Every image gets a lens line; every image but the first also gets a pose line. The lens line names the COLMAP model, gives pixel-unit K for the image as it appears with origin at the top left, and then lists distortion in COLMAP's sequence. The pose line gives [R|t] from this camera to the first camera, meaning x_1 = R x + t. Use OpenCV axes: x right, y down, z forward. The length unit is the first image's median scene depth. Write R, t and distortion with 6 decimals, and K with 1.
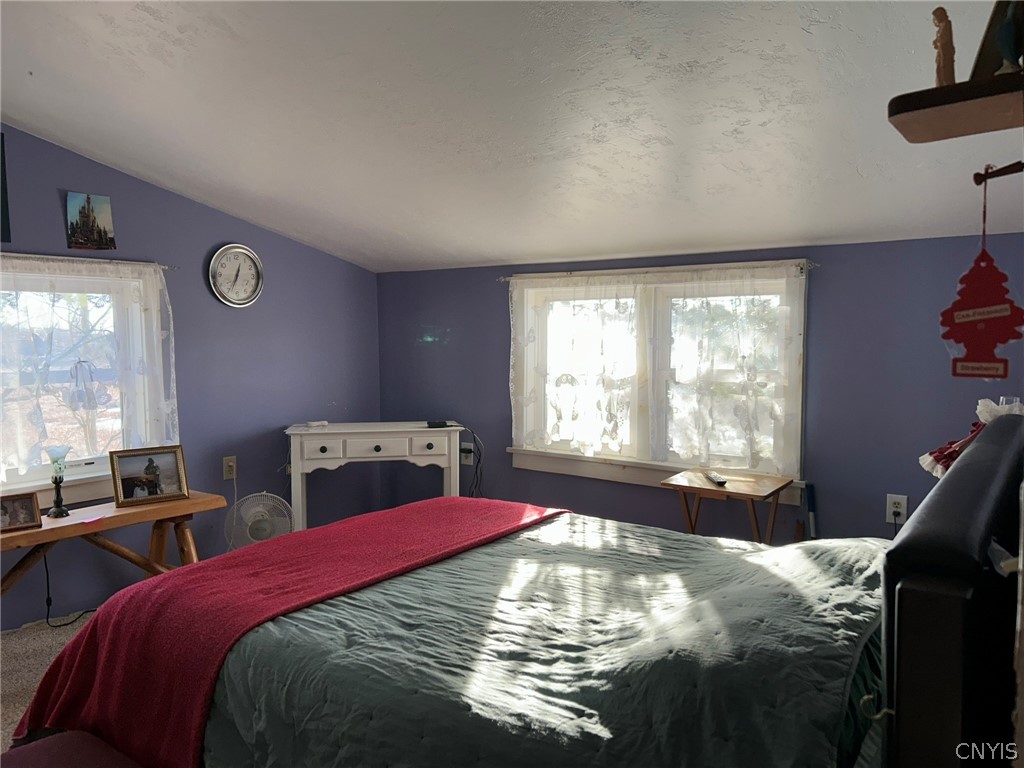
lens RADIAL K [[764.2, 0, 509.4], [0, 764.2, 390.9], [0, 0, 1]] dist [0.055275, -0.064835]
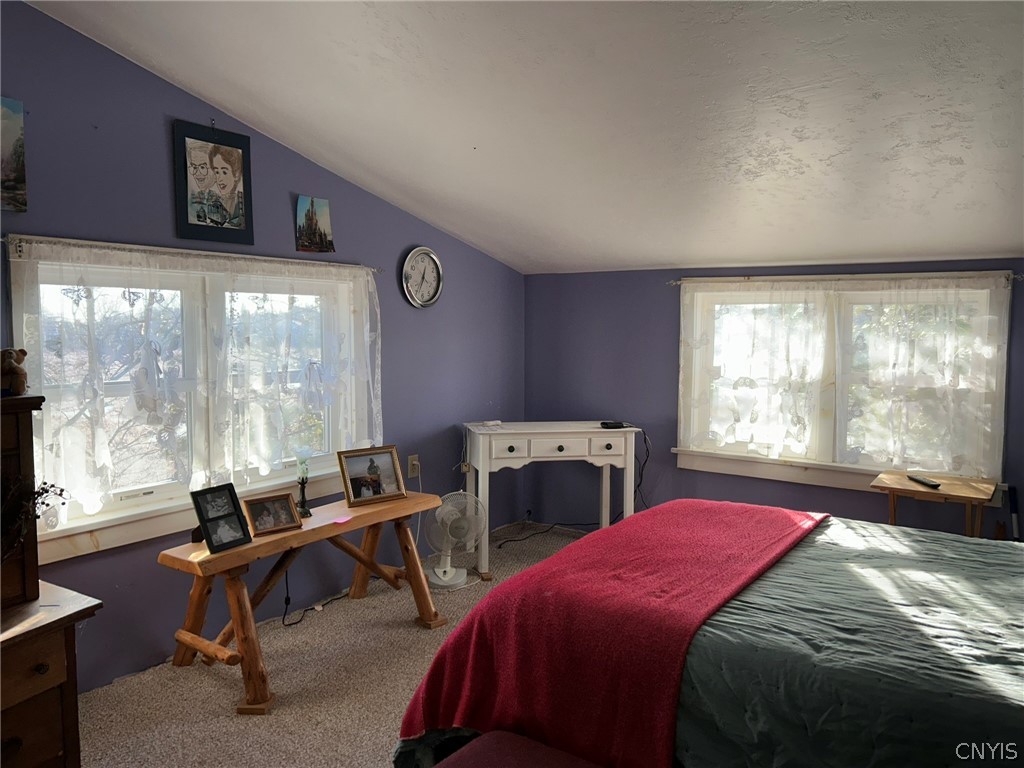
lens RADIAL K [[764.2, 0, 514.6], [0, 764.2, 381.0], [0, 0, 1]] dist [0.055275, -0.064835]
pose [[0.999234, 0.007904, 0.038319, -0.326300], [-0.007845, 0.999968, -0.001692, -0.014752], [-0.038331, 0.001390, 0.999264, -0.017390]]
